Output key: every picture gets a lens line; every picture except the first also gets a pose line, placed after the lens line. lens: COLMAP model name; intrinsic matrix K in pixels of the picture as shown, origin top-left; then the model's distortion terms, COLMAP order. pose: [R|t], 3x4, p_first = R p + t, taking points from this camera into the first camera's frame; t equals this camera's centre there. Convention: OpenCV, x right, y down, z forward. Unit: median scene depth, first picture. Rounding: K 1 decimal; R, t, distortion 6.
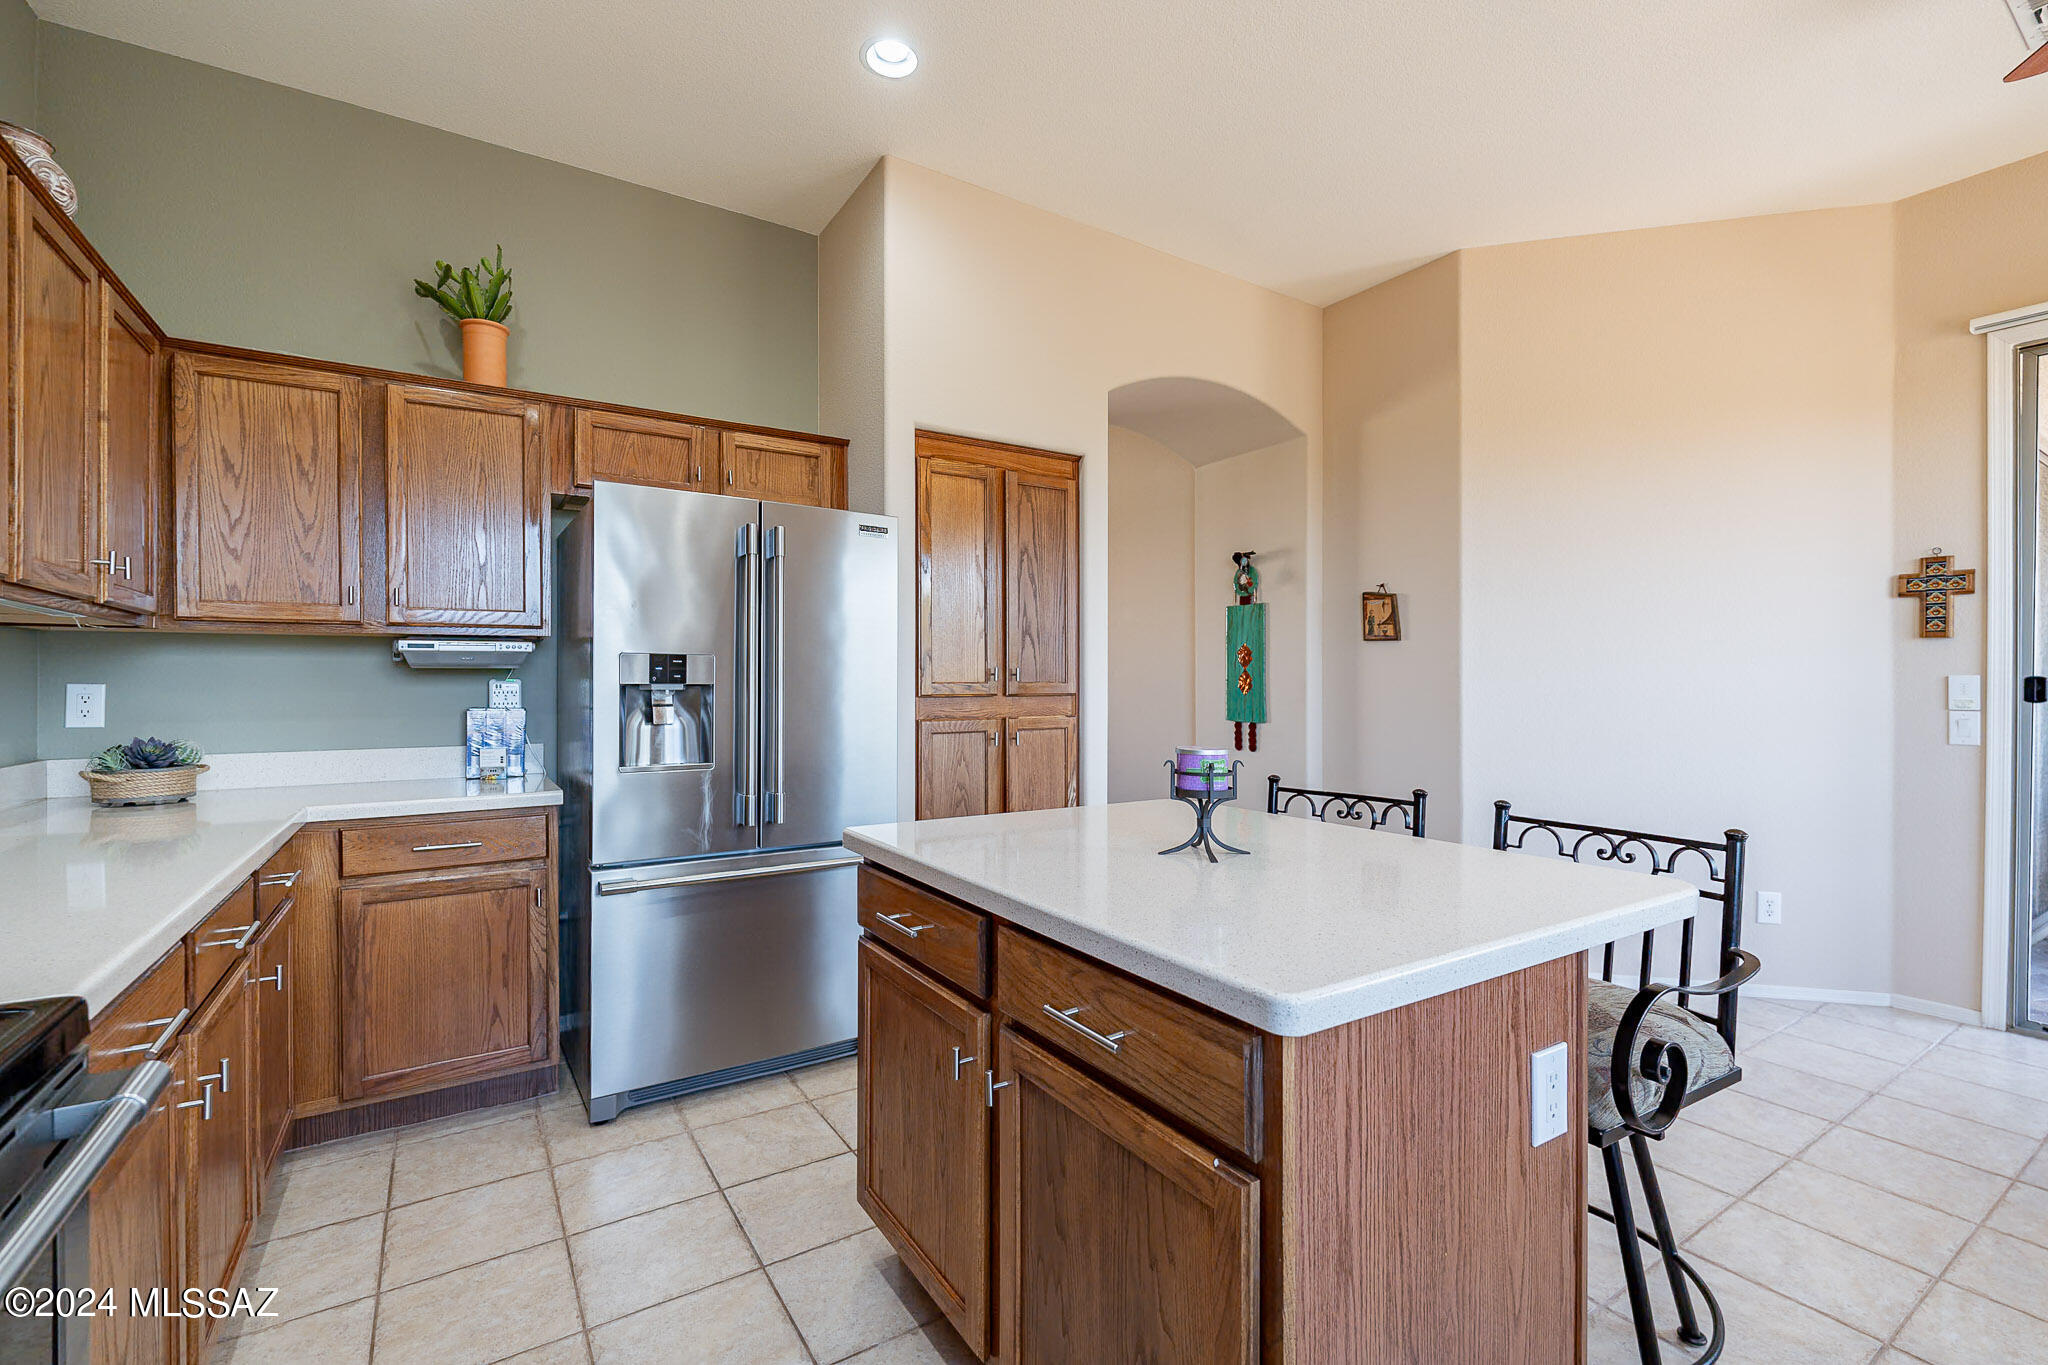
lens RADIAL K [[893.0, 0, 1029.9], [0, 893.0, 684.5], [0, 0, 1]] dist [-0.002051, -0.001184]
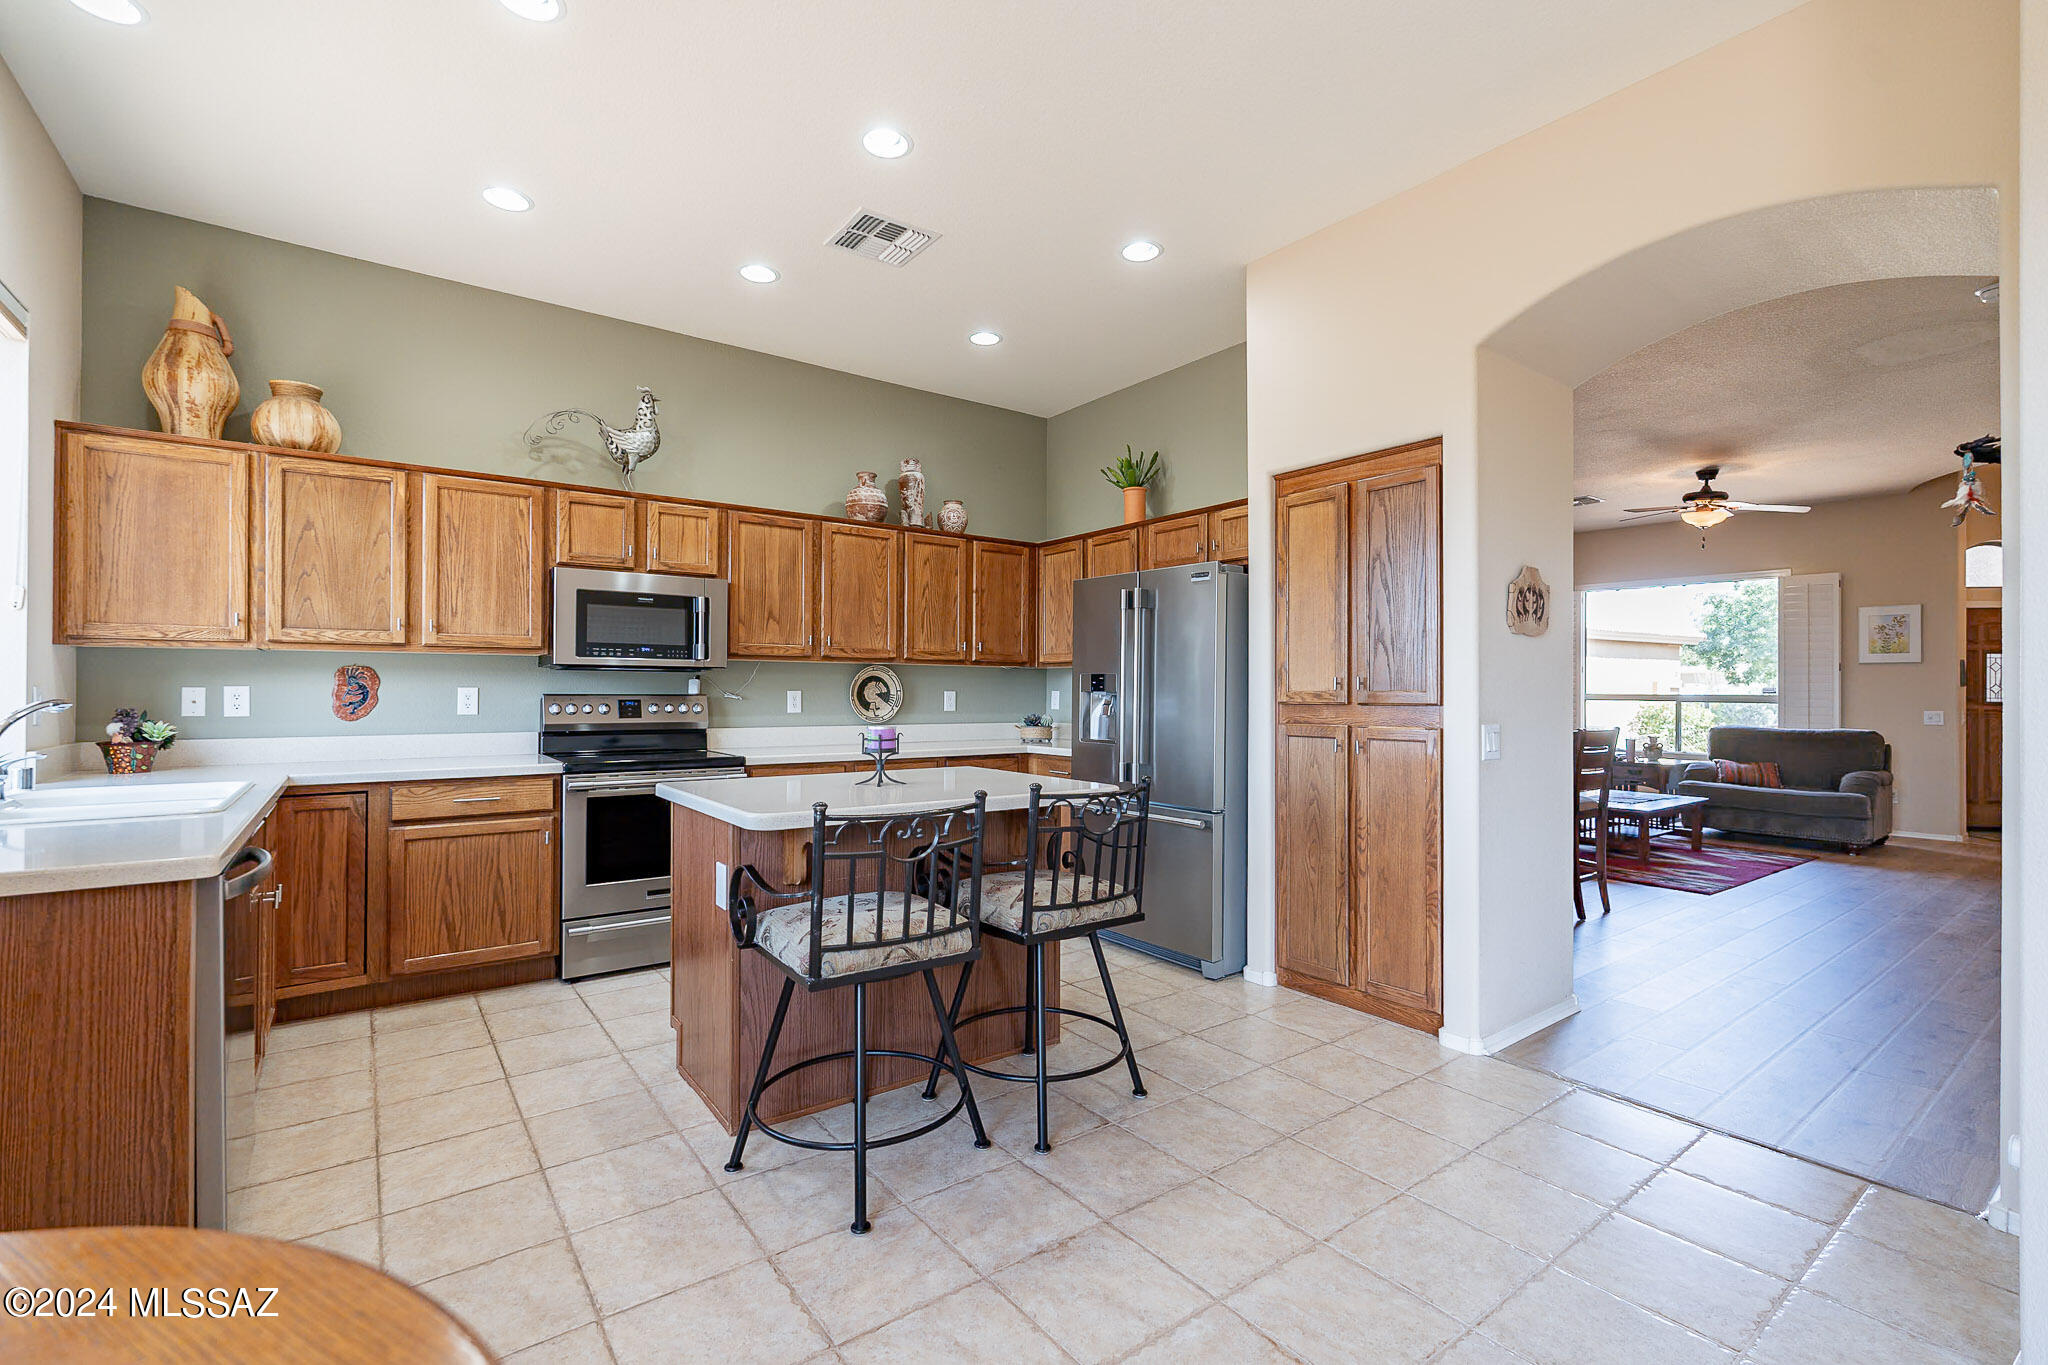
lens RADIAL K [[893.0, 0, 1016.7], [0, 893.0, 689.6], [0, 0, 1]] dist [-0.002051, -0.001184]
pose [[0.061058, 0.000429, -0.998134, 1.032306], [-0.005485, 0.999985, 0.000095, -0.002701], [0.998119, 0.005469, 0.061060, 0.593985]]
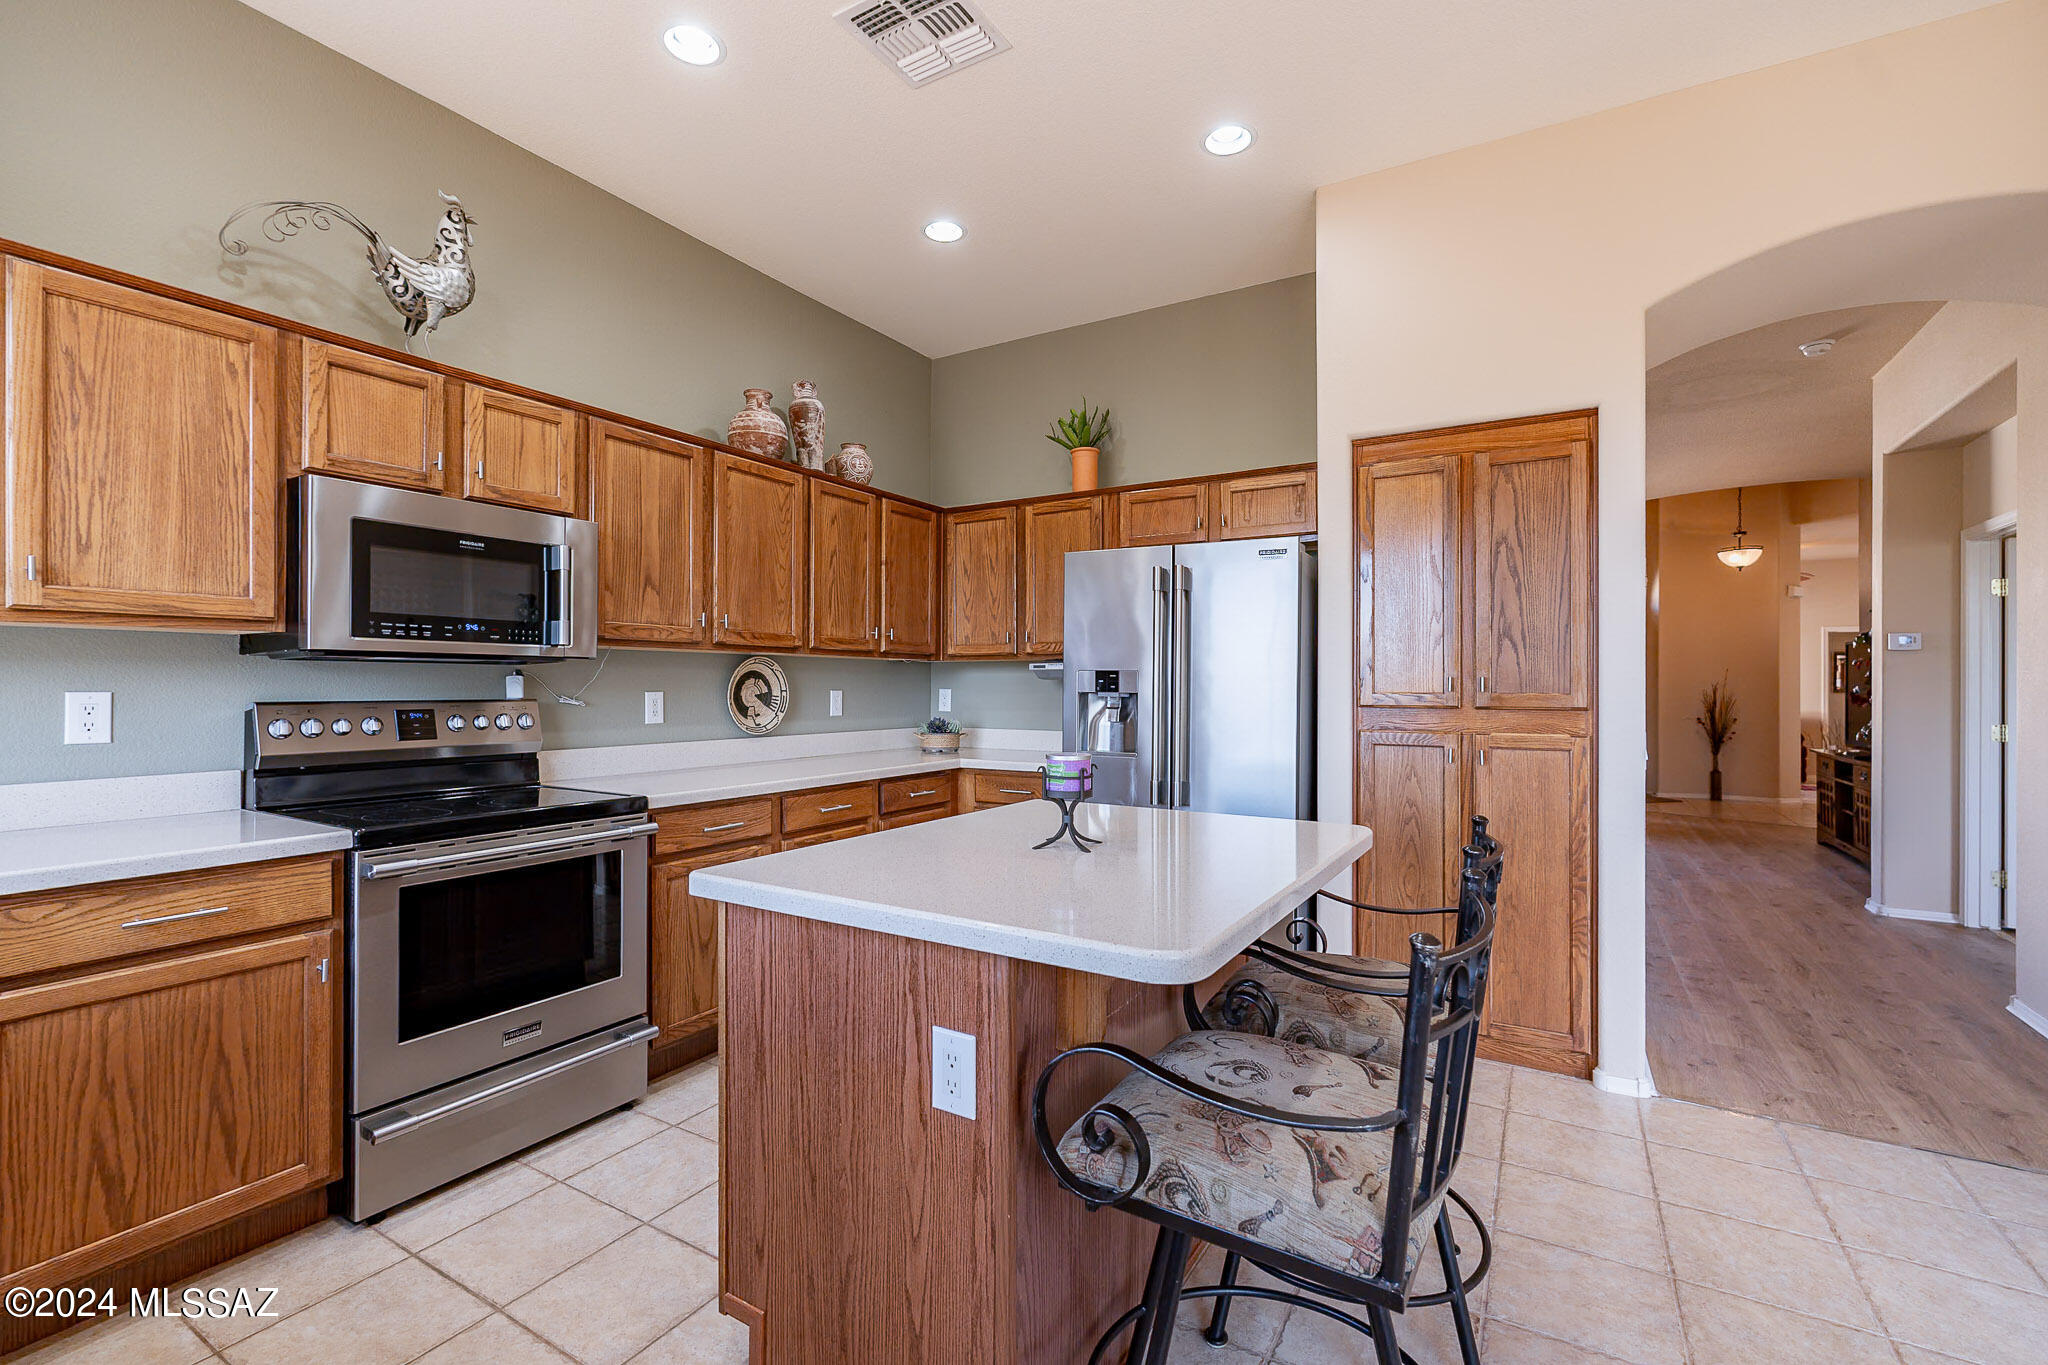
lens RADIAL K [[893.0, 0, 1015.9], [0, 893.0, 685.1], [0, 0, 1]] dist [-0.002051, -0.001184]
pose [[0.437382, 0.003067, -0.899271, 0.613321], [-0.004403, 0.999990, 0.001269, -0.010322], [0.899265, 0.003404, 0.437391, 0.220019]]
